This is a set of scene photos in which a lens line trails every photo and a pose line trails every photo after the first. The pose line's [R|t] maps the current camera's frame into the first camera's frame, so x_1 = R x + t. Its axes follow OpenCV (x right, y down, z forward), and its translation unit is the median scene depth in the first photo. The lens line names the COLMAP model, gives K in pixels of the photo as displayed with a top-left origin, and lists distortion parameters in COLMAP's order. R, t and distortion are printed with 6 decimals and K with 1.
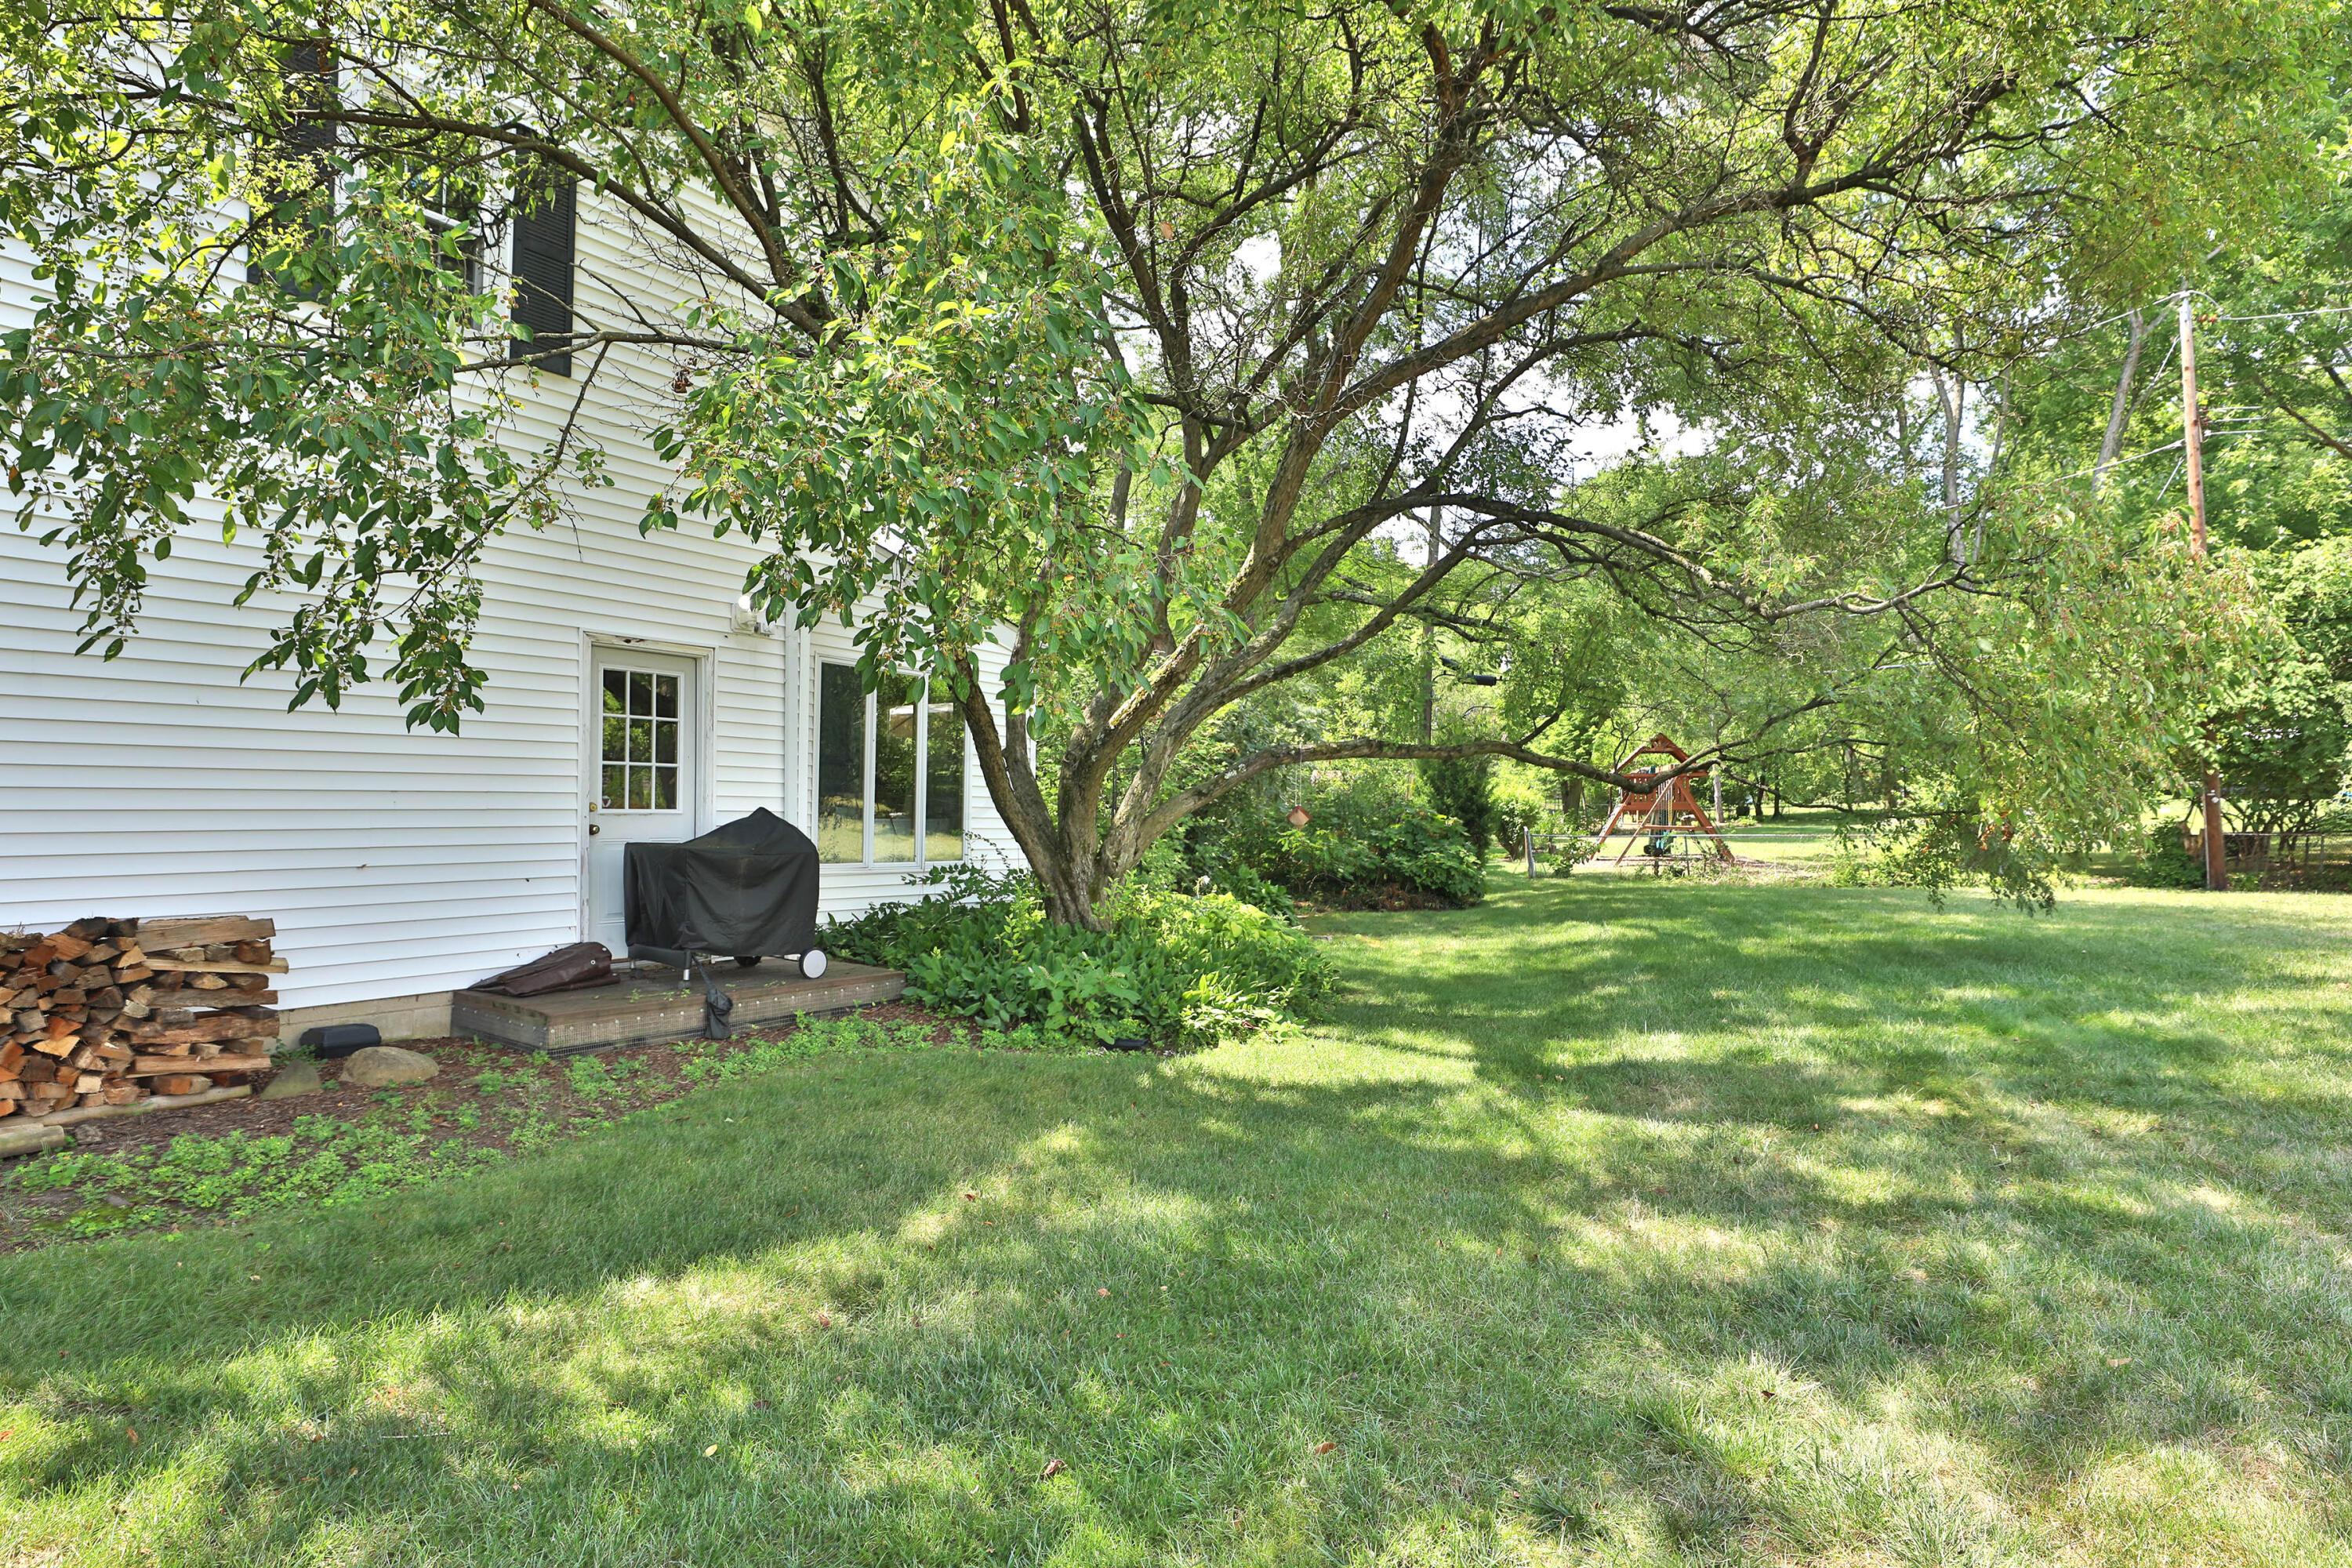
lens RADIAL K [[1277.4, 0, 1175.9], [0, 1277.4, 787.3], [0, 0, 1]] dist [0.002287, -0.000059]
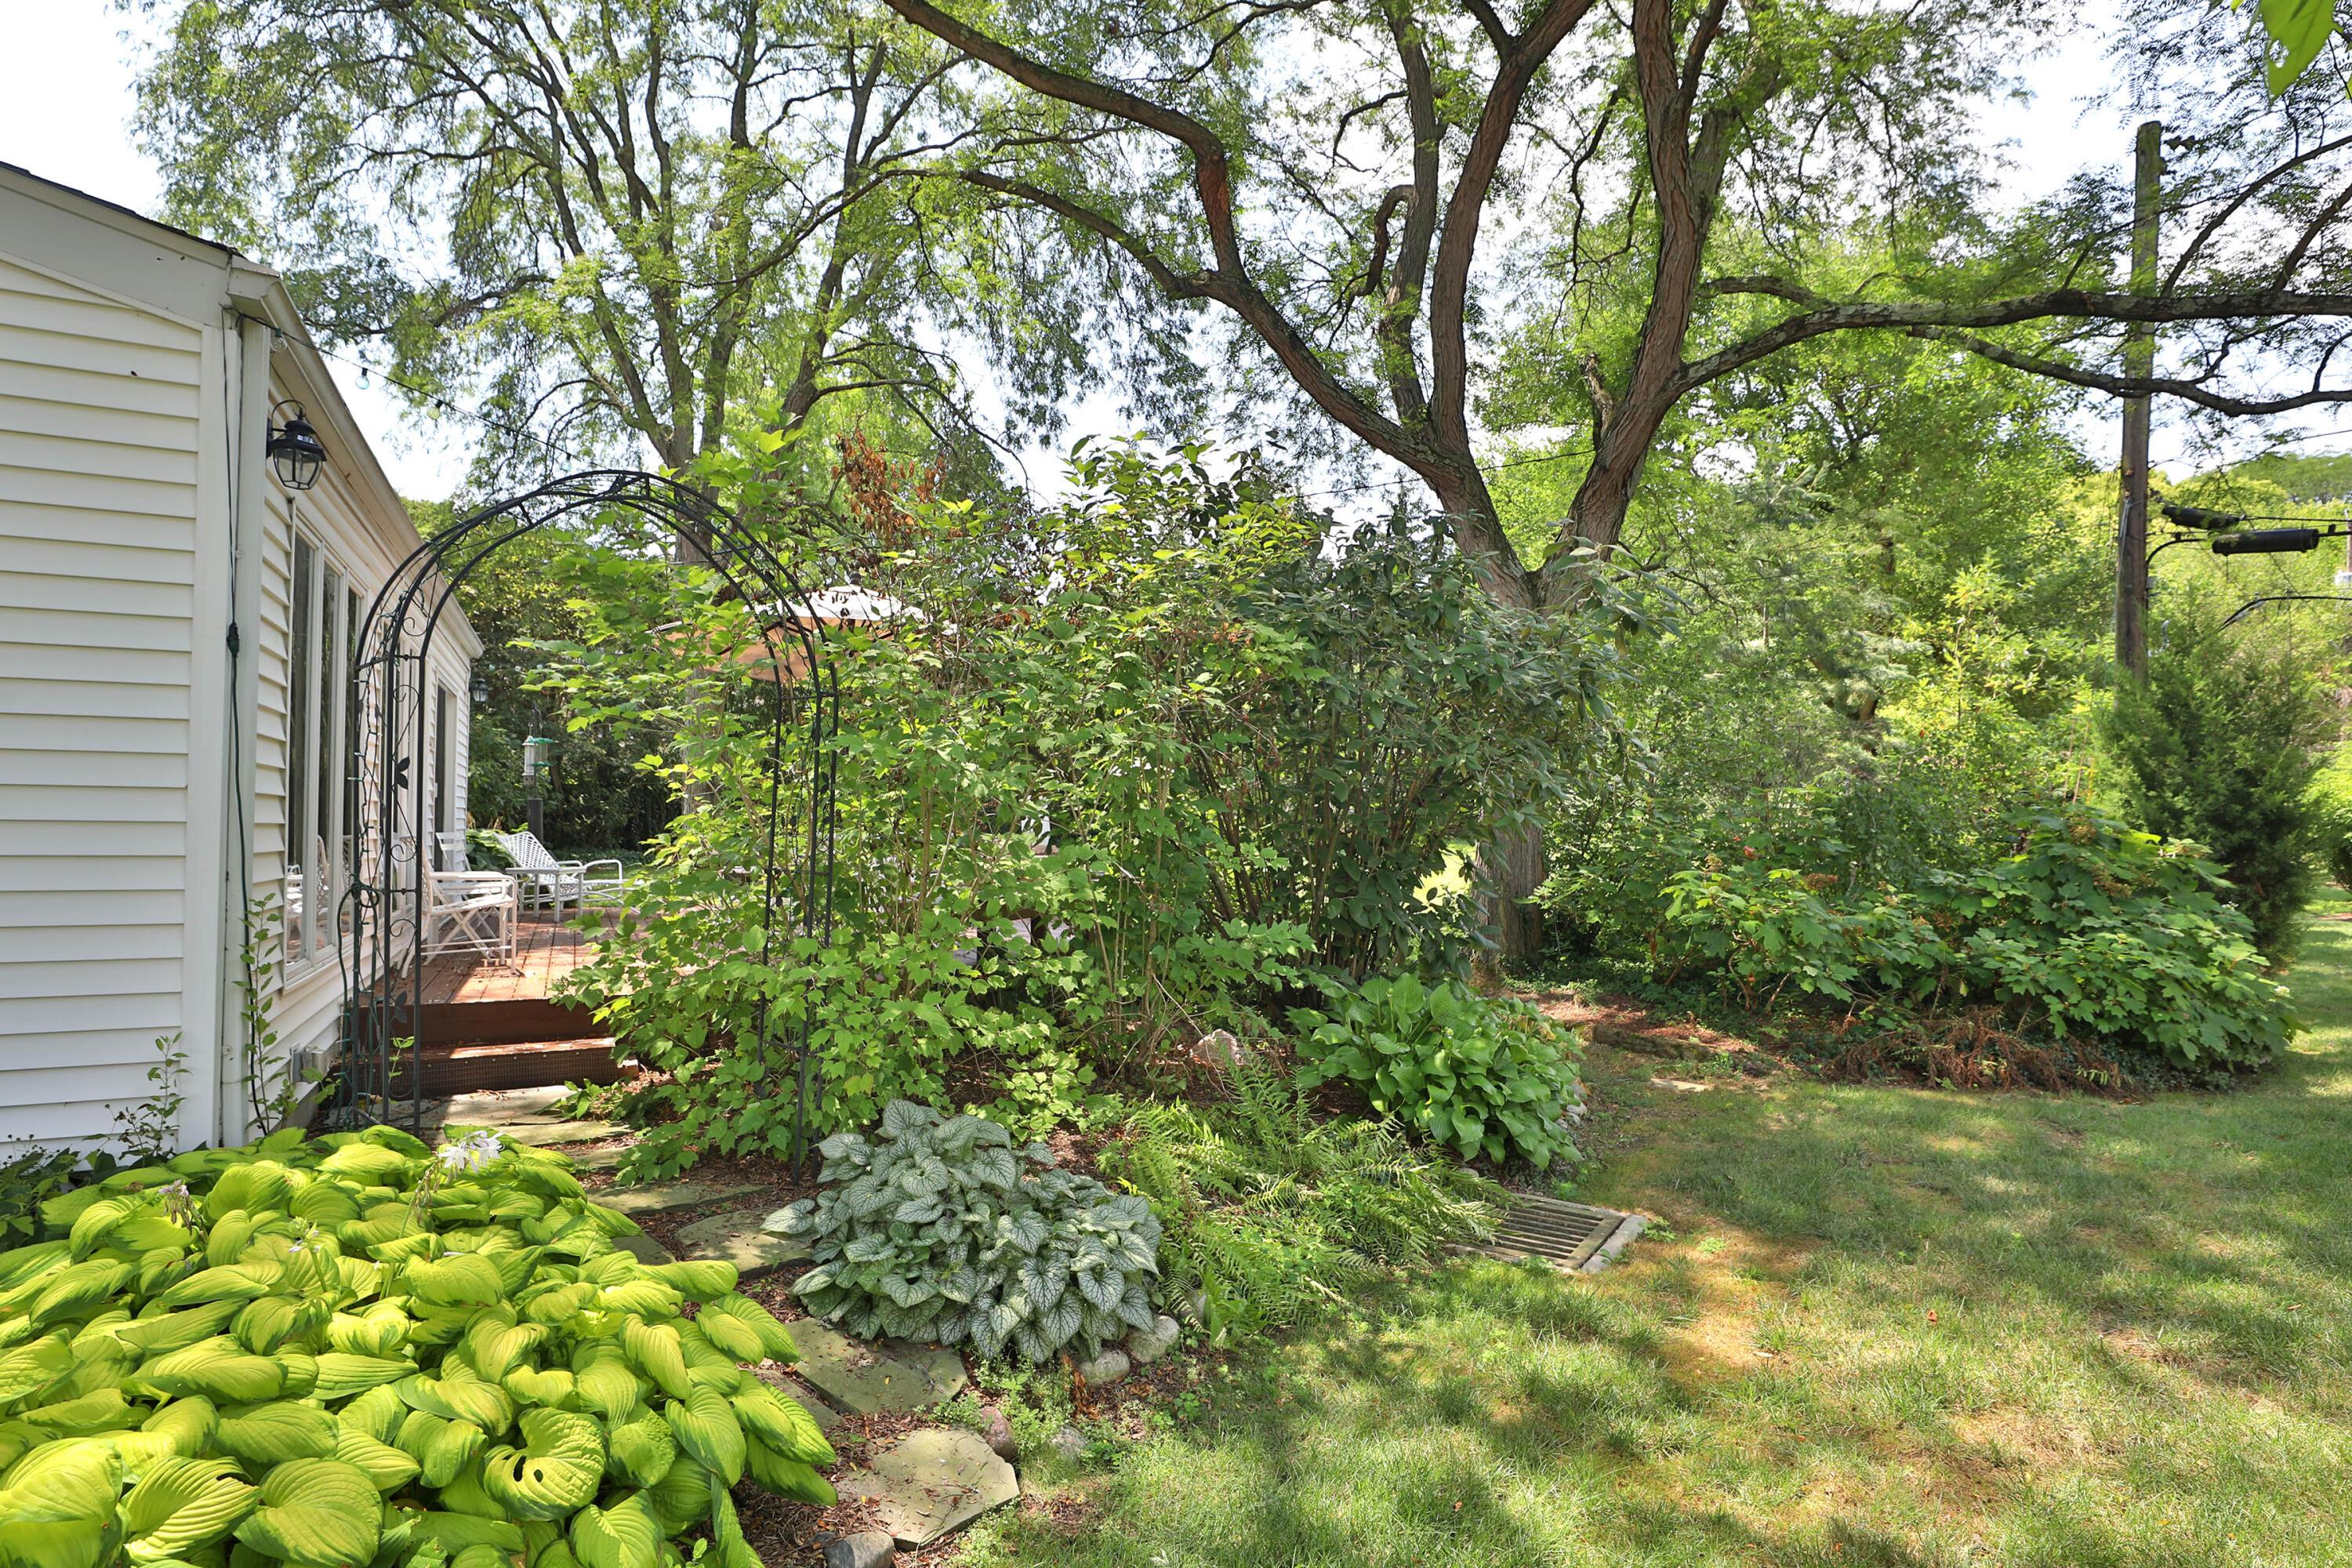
lens RADIAL K [[1250.3, 0, 1178.3], [0, 1250.3, 784.5], [0, 0, 1]] dist [-0.001815, -0.000226]
pose [[0.876388, -0.018591, -0.481247, 0.132851], [0.012156, 0.999790, -0.016485, 0.008951], [0.481453, 0.008597, 0.876430, 0.516061]]
